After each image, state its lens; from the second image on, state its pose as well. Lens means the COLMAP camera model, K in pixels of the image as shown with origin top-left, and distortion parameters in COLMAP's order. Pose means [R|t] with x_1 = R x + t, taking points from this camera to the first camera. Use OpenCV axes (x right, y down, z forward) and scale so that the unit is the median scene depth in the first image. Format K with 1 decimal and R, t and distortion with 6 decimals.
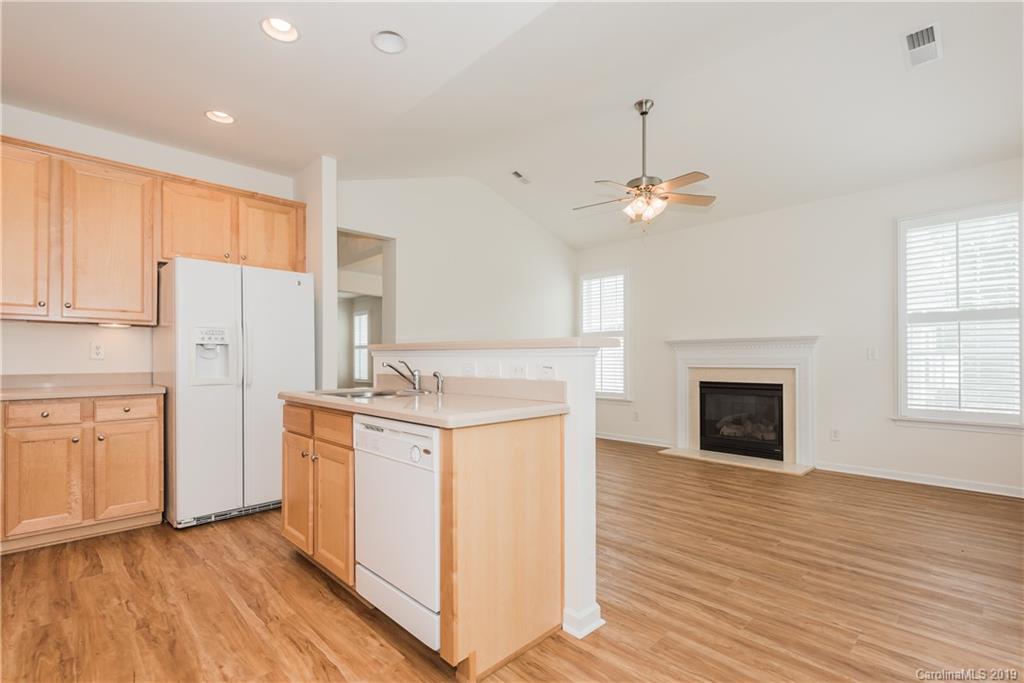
lens RADIAL K [[502.3, 0, 517.8], [0, 502.3, 347.1], [0, 0, 1]] dist [0.000181, -0.001530]
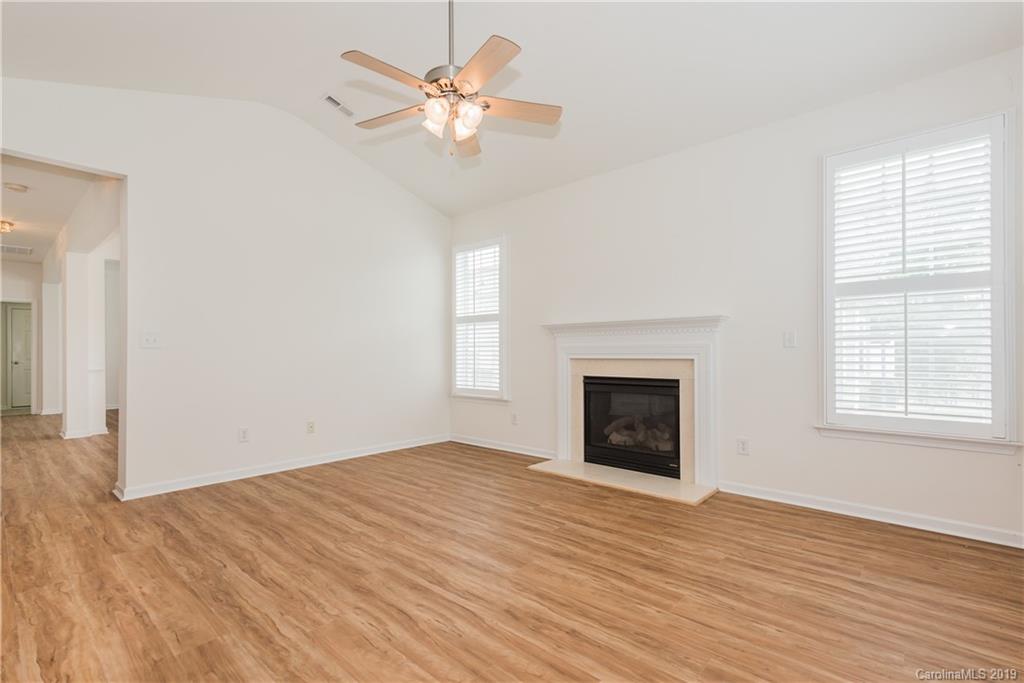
lens RADIAL K [[473.1, 0, 512.0], [0, 473.1, 341.5], [0, 0, 1]] dist [0.015437, -0.000451]
pose [[0.998588, -0.001881, 0.053093, 0.282578], [0.001765, 0.999996, 0.002232, 0.016011], [-0.053097, -0.002135, 0.998587, 0.348740]]
